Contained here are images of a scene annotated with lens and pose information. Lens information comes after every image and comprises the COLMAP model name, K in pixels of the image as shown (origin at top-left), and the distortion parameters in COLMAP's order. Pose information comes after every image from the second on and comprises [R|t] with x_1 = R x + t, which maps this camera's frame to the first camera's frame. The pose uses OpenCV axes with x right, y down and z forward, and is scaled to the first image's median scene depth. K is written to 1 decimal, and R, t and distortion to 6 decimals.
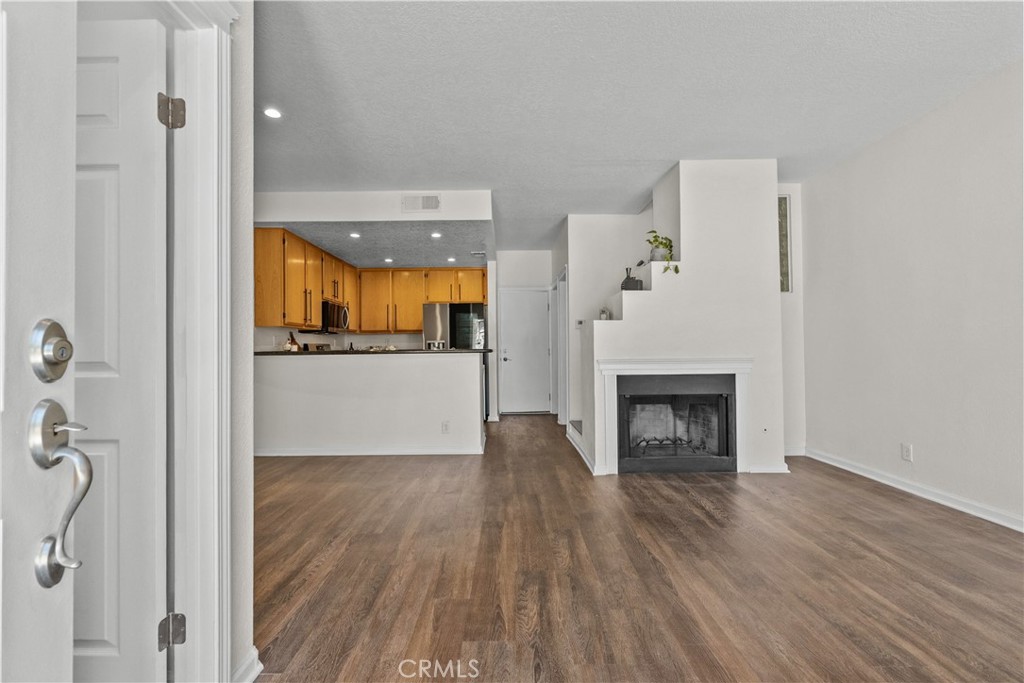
lens RADIAL K [[463.9, 0, 508.1], [0, 463.9, 344.4], [0, 0, 1]] dist [-0.000331, 0.000379]
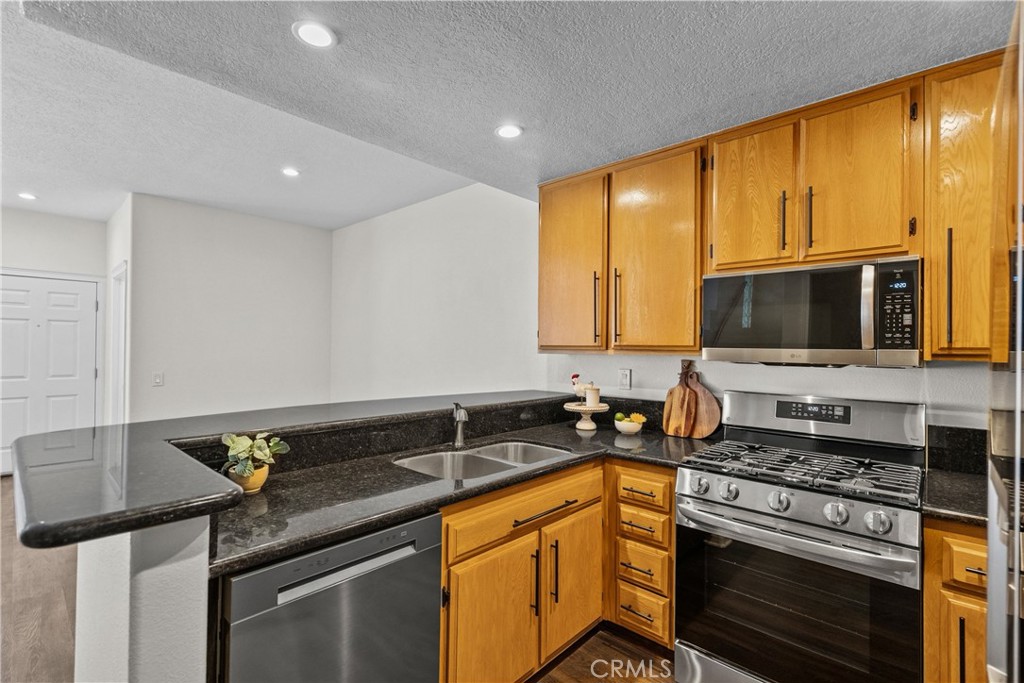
lens RADIAL K [[463.9, 0, 508.1], [0, 463.9, 344.4], [0, 0, 1]] dist [-0.000331, 0.000379]
pose [[-0.682467, -0.004950, -0.730899, -0.038961], [0.001566, 0.999965, -0.008235, -0.056058], [0.730914, -0.006765, -0.682436, 1.688775]]
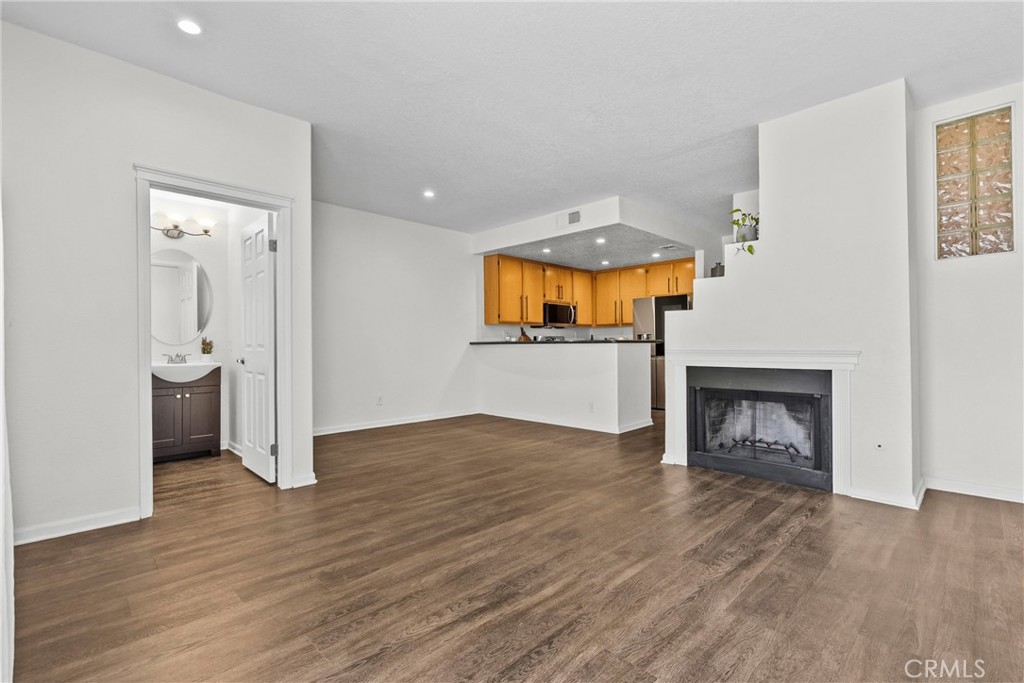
lens RADIAL K [[465.5, 0, 511.7], [0, 465.5, 343.6], [0, 0, 1]] dist [-0.003068, 0.000049]
pose [[0.704545, 0.003515, -0.709651, 0.668804], [0.007222, 0.999900, 0.012123, 0.004138], [0.709623, -0.013666, 0.704449, 0.042968]]
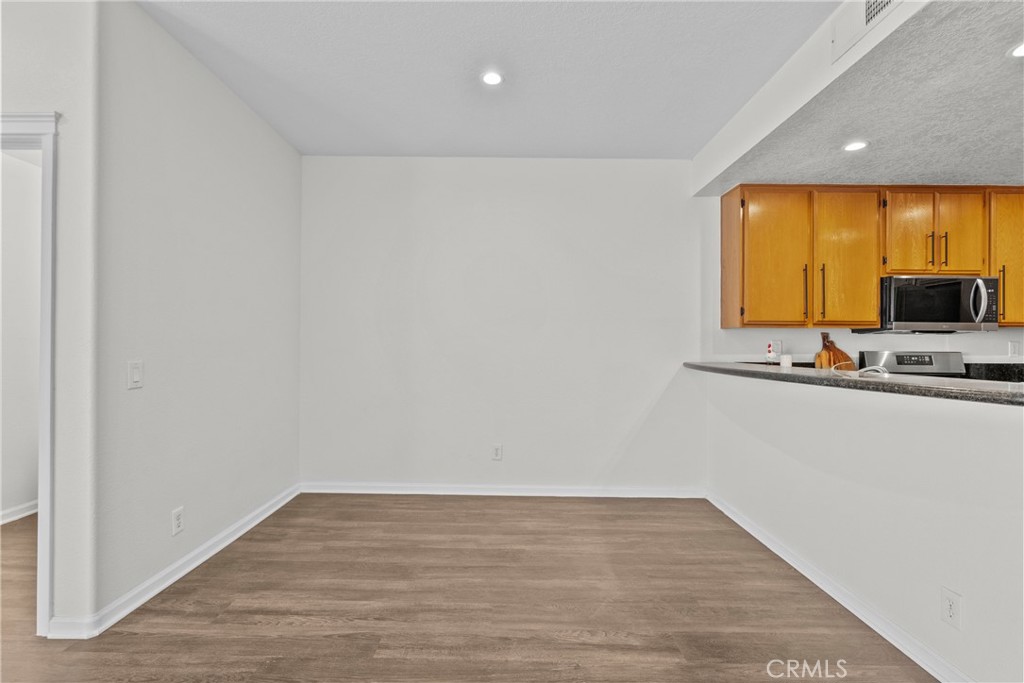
lens RADIAL K [[463.9, 0, 508.1], [0, 463.9, 344.4], [0, 0, 1]] dist [-0.000331, 0.000379]
pose [[-0.006301, 0.006510, -0.999959, 0.252248], [0.002568, 0.999976, 0.006494, -0.023605], [0.999977, -0.002526, -0.006317, 0.811594]]
